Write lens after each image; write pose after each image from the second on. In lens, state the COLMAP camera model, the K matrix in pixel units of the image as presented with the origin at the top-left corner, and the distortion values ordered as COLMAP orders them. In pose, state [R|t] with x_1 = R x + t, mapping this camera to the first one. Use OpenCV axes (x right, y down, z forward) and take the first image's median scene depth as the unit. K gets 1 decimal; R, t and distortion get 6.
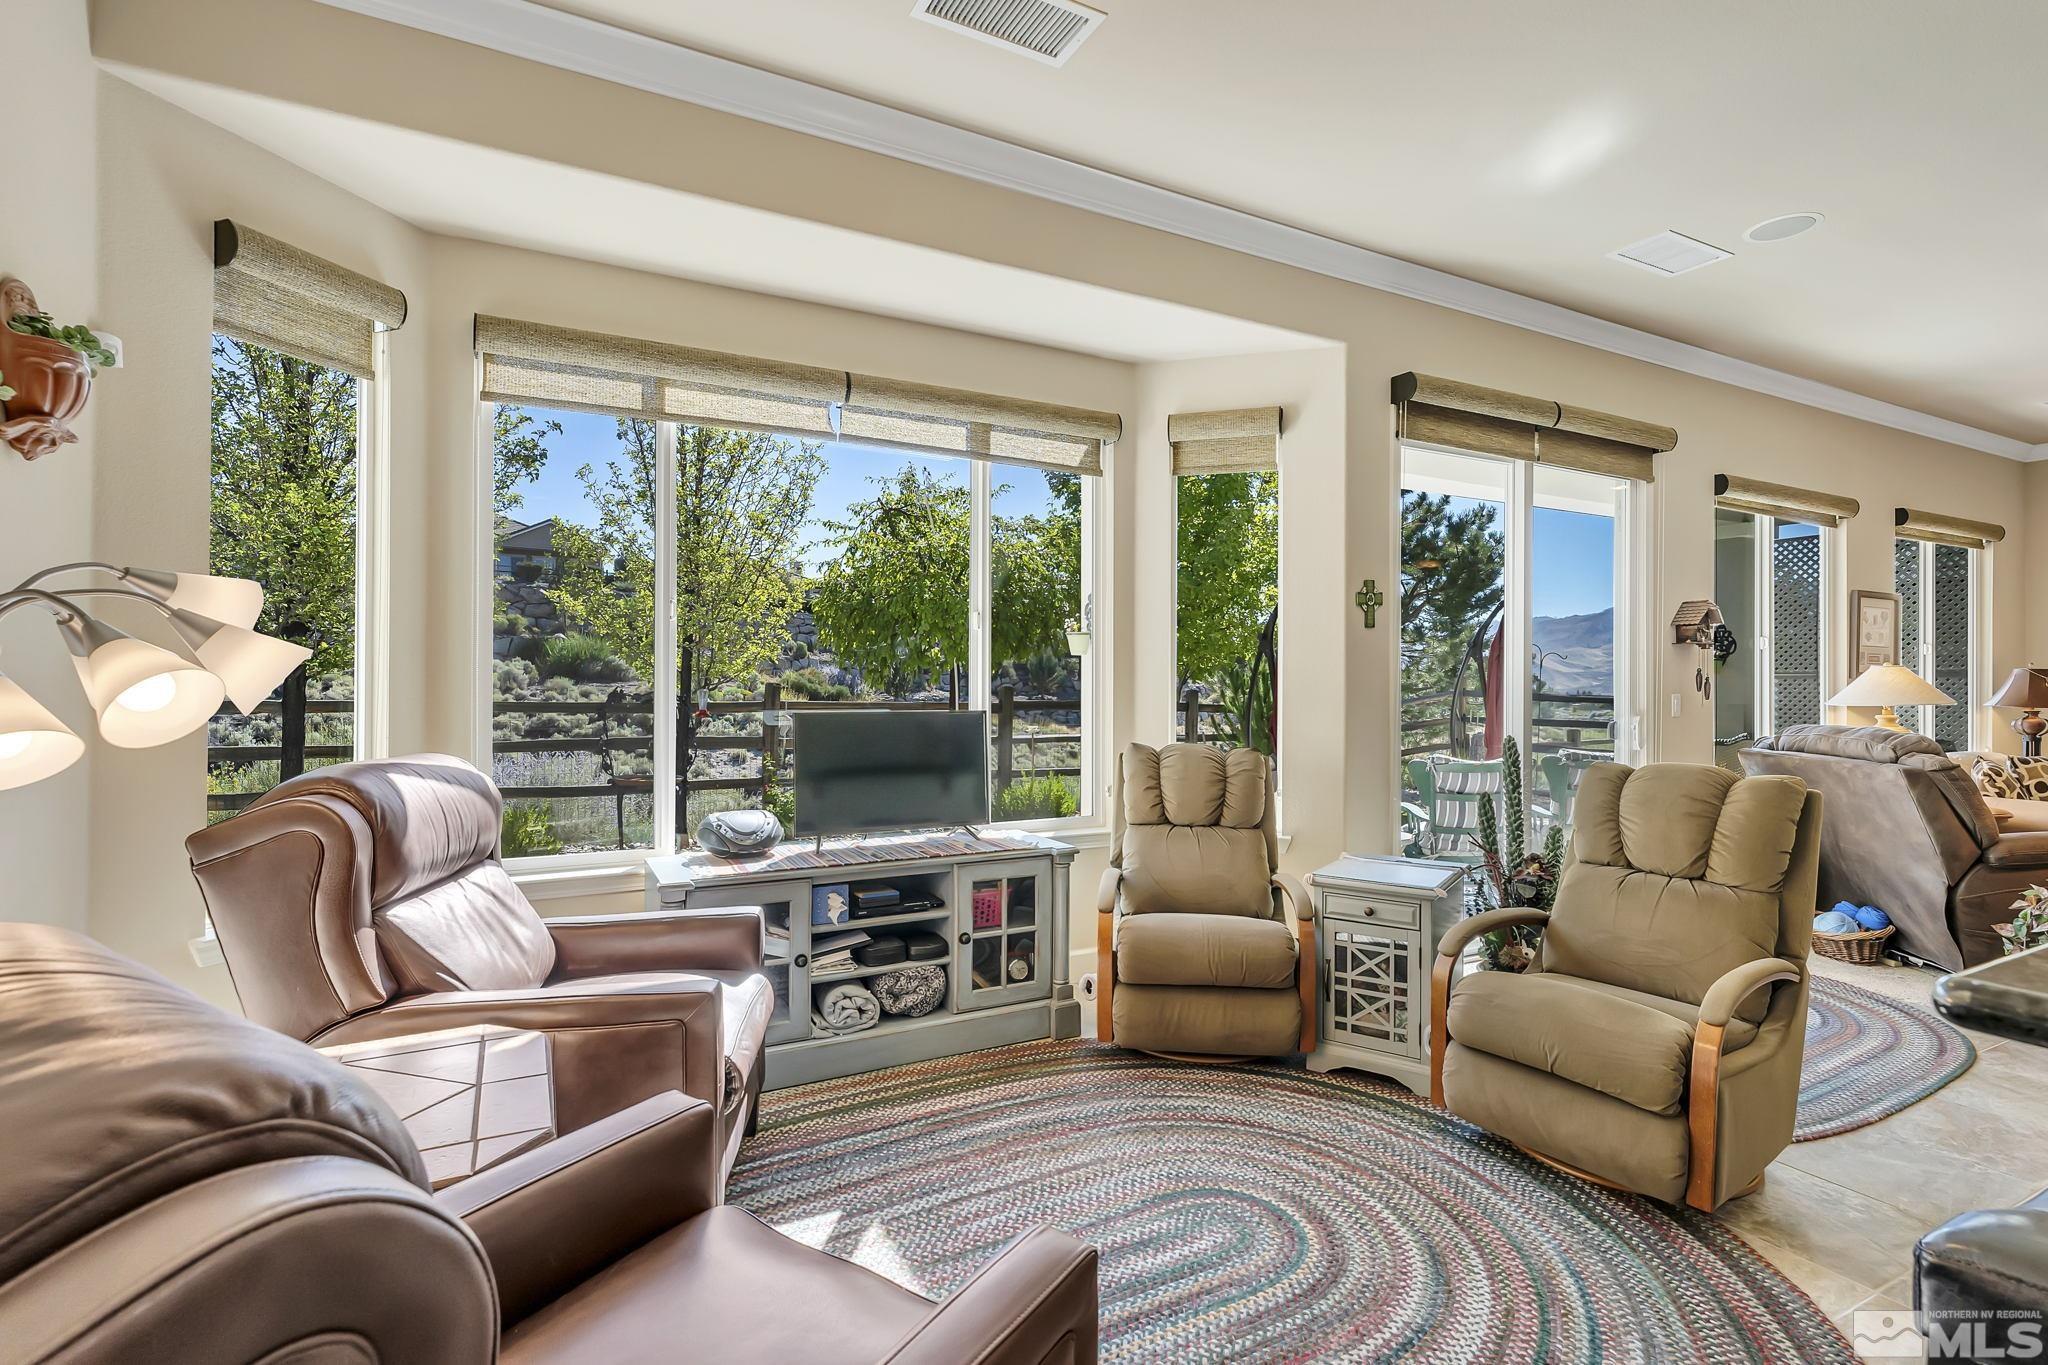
lens RADIAL K [[964.4, 0, 1024.0], [0, 964.4, 682.5], [0, 0, 1]] dist [-0.000735, -0.000137]
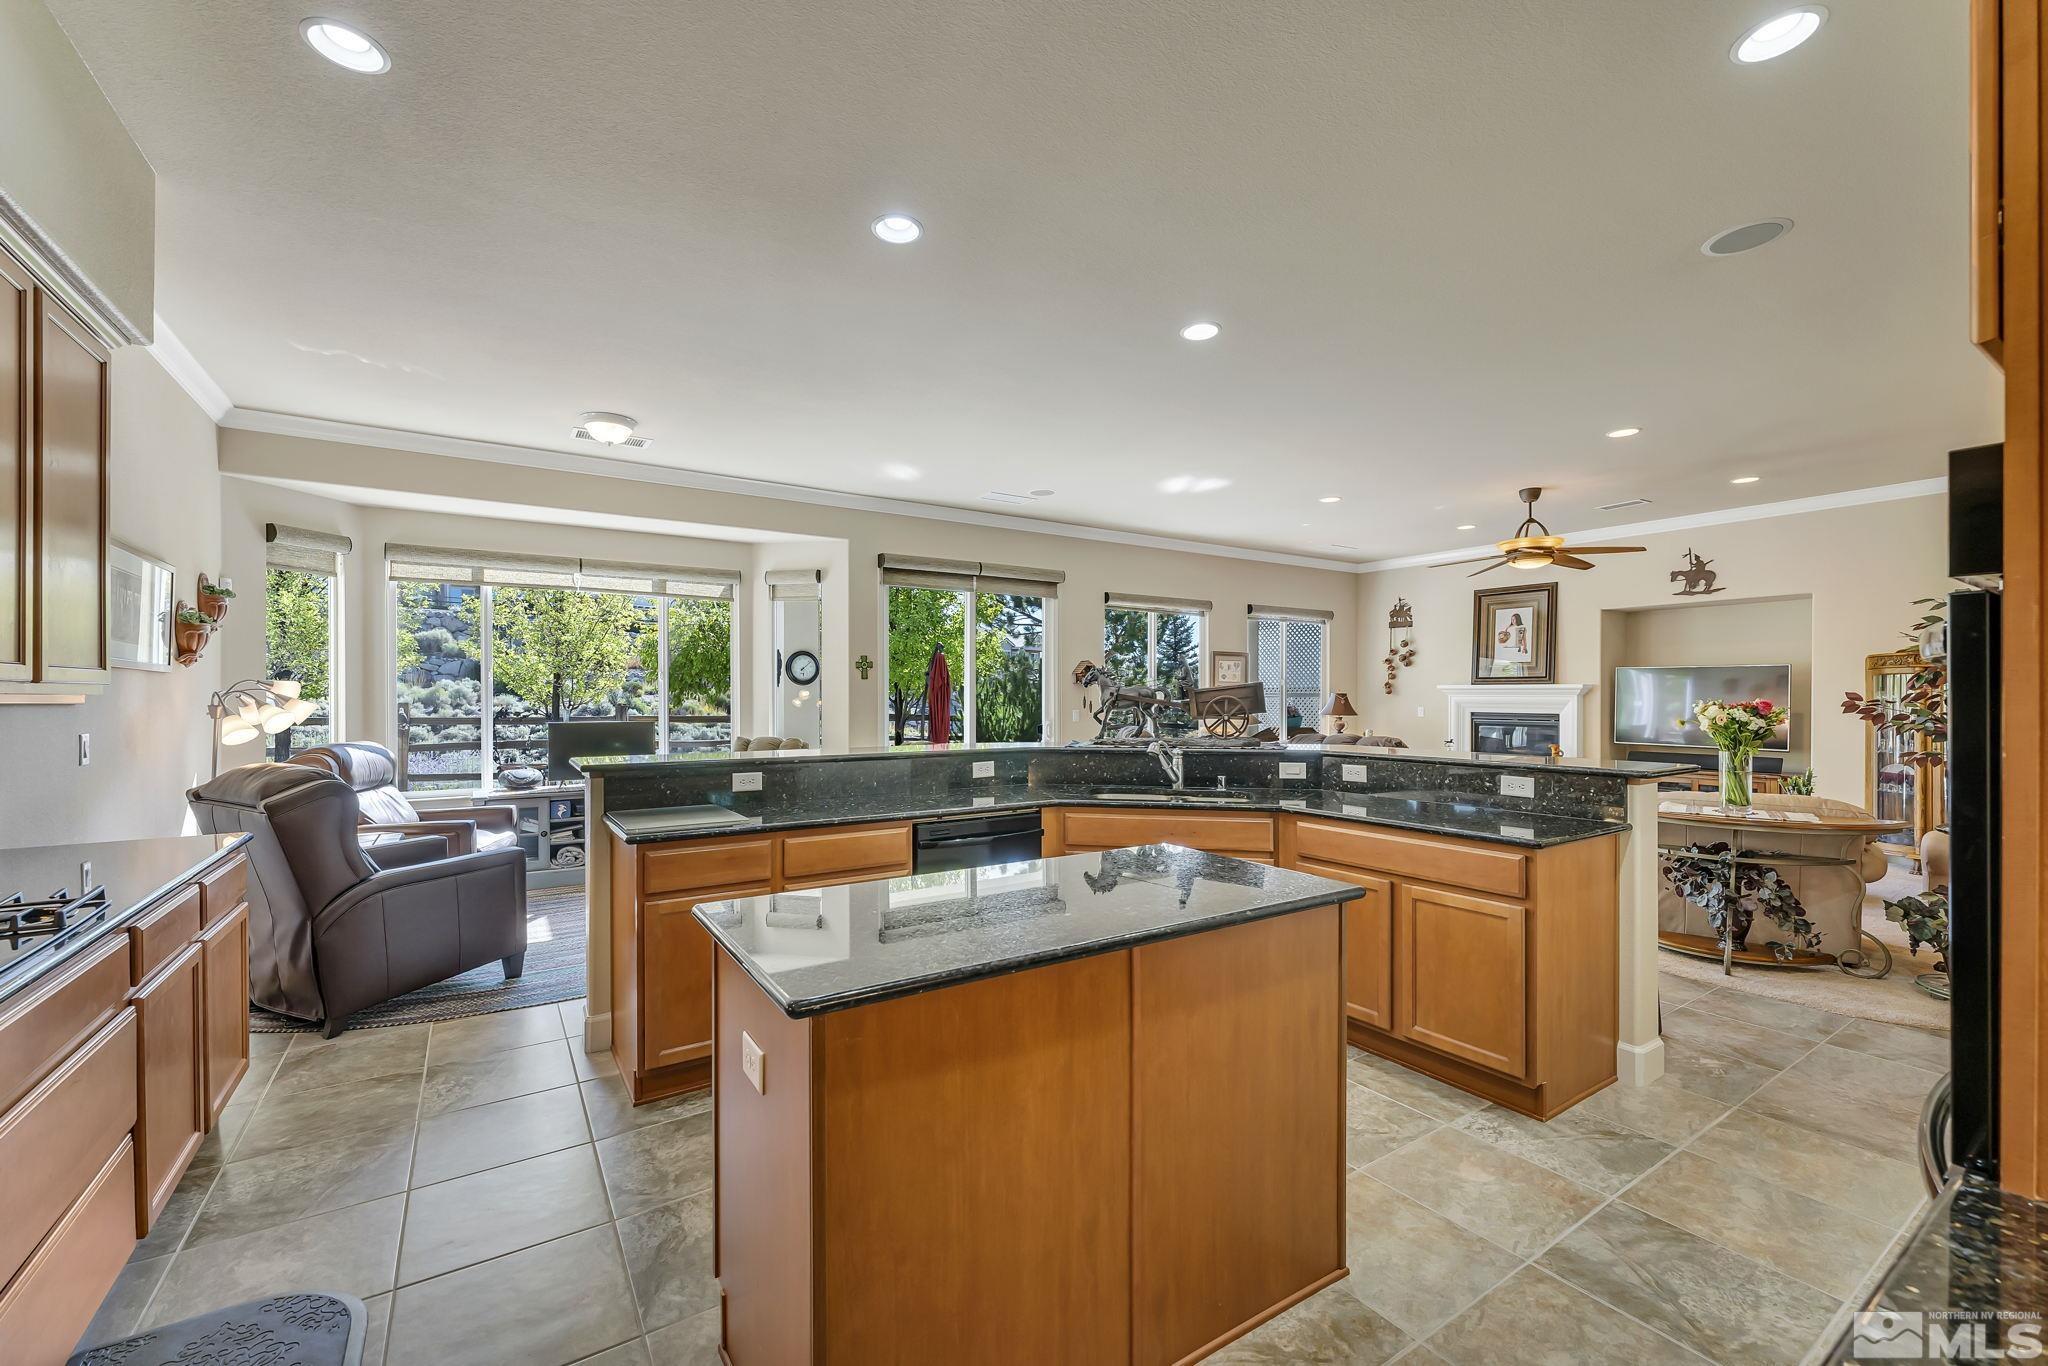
lens RADIAL K [[836.0, 0, 1016.4], [0, 836.0, 703.6], [0, 0, 1]] dist [0.001388, 0.000093]
pose [[0.995872, -0.005368, 0.090608, 0.636586], [0.004530, 0.999945, 0.009447, -0.025284], [-0.090654, -0.008998, 0.995842, -0.955370]]
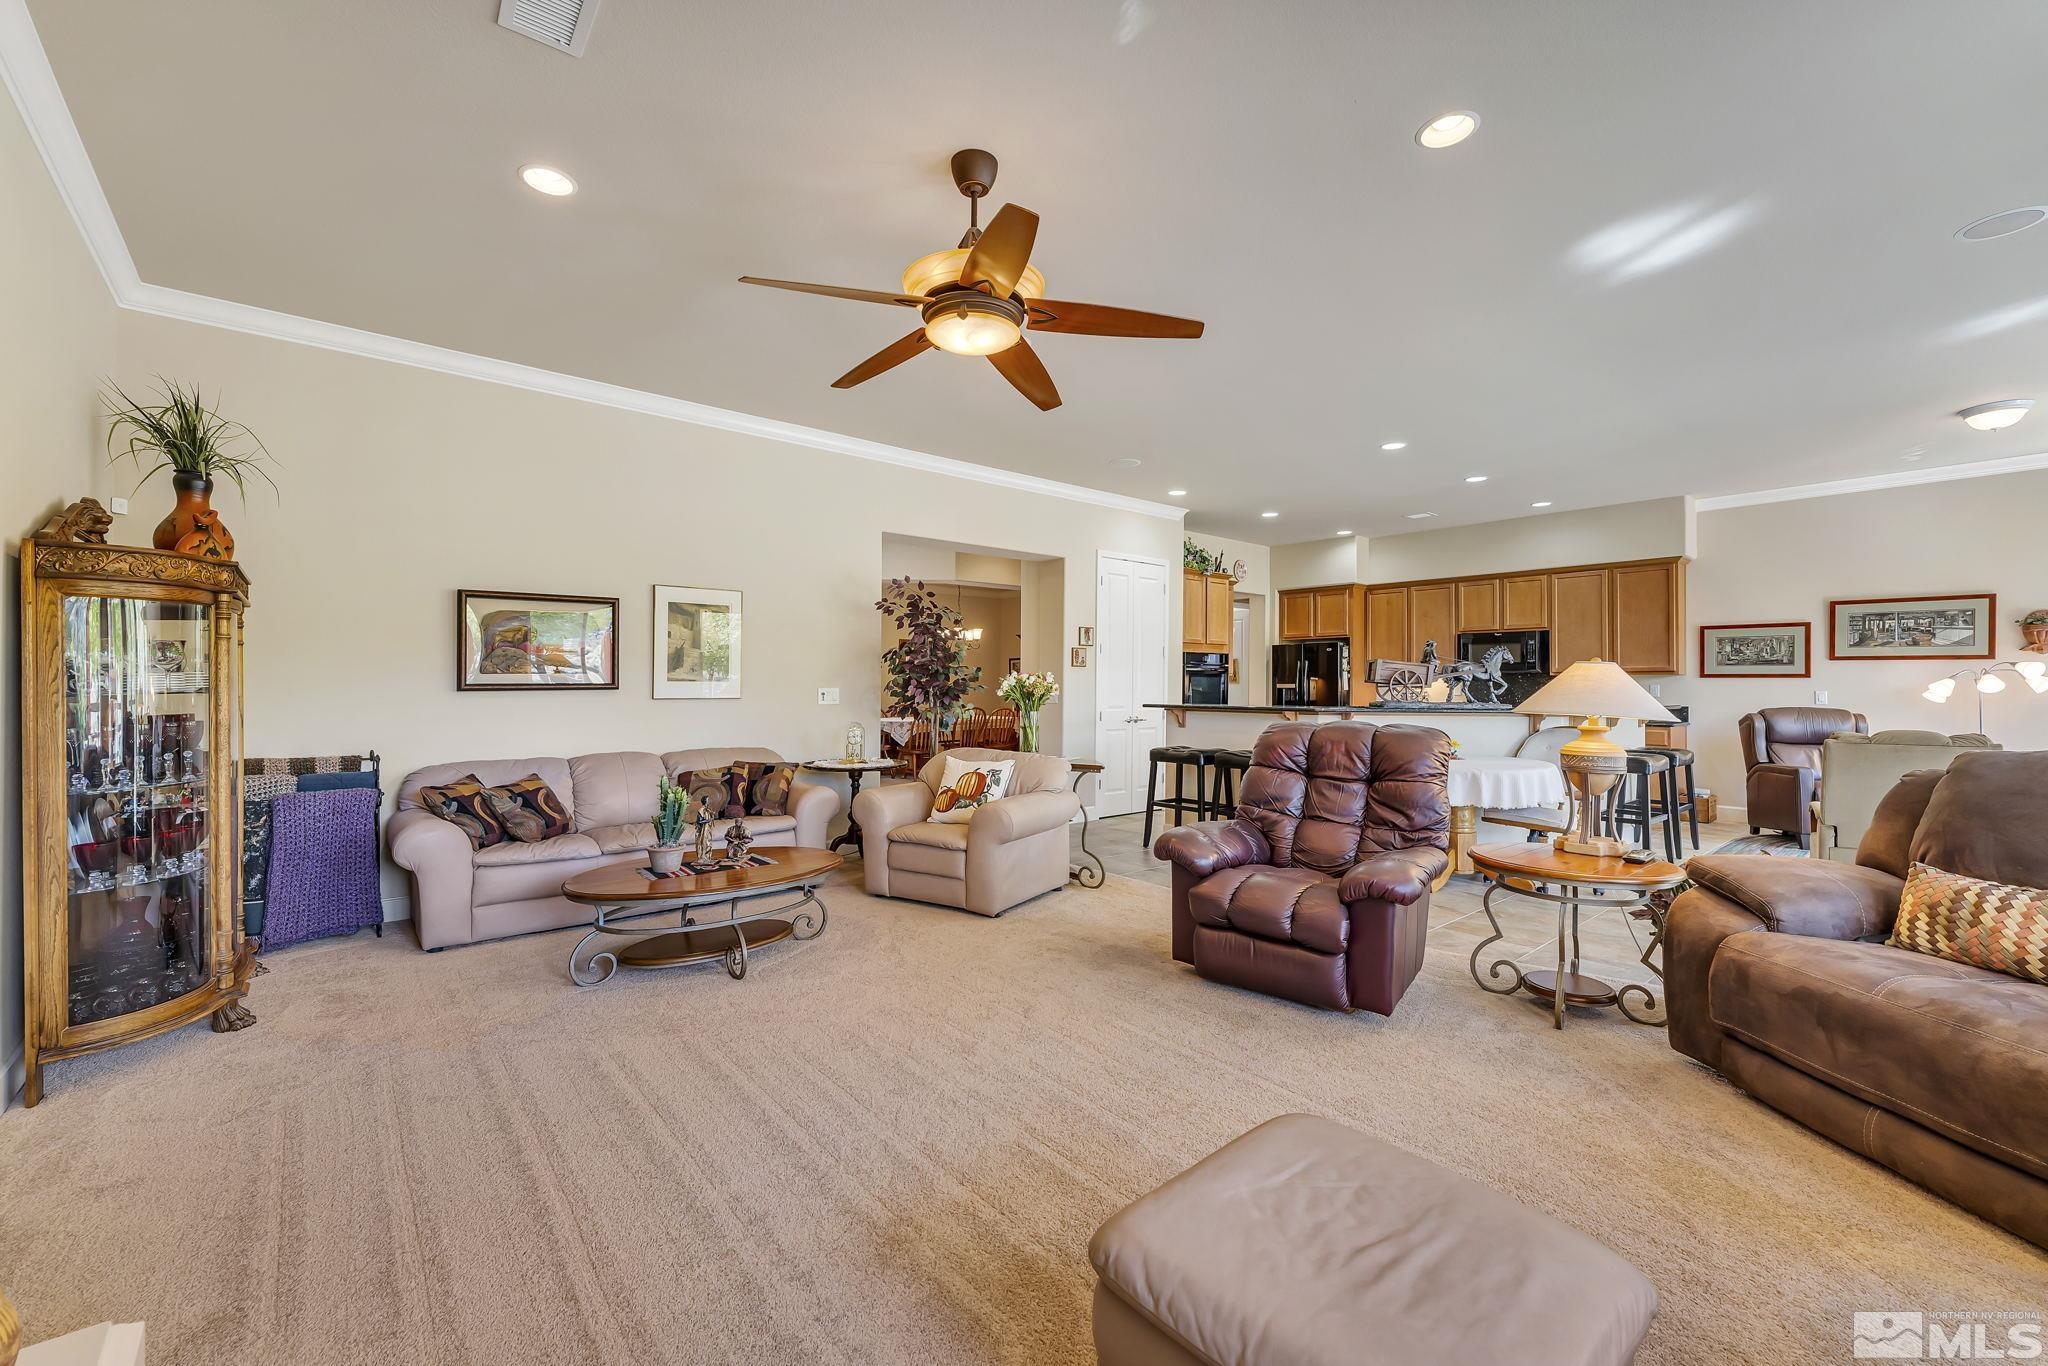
lens RADIAL K [[828.8, 0, 1011.1], [0, 828.8, 680.7], [0, 0, 1]] dist [-0.000269, 0.000382]
pose [[-0.977152, -0.006342, -0.212447, 2.216505], [-0.005482, 0.999974, -0.004636, 0.011504], [0.212471, -0.003365, -0.977162, 1.812655]]
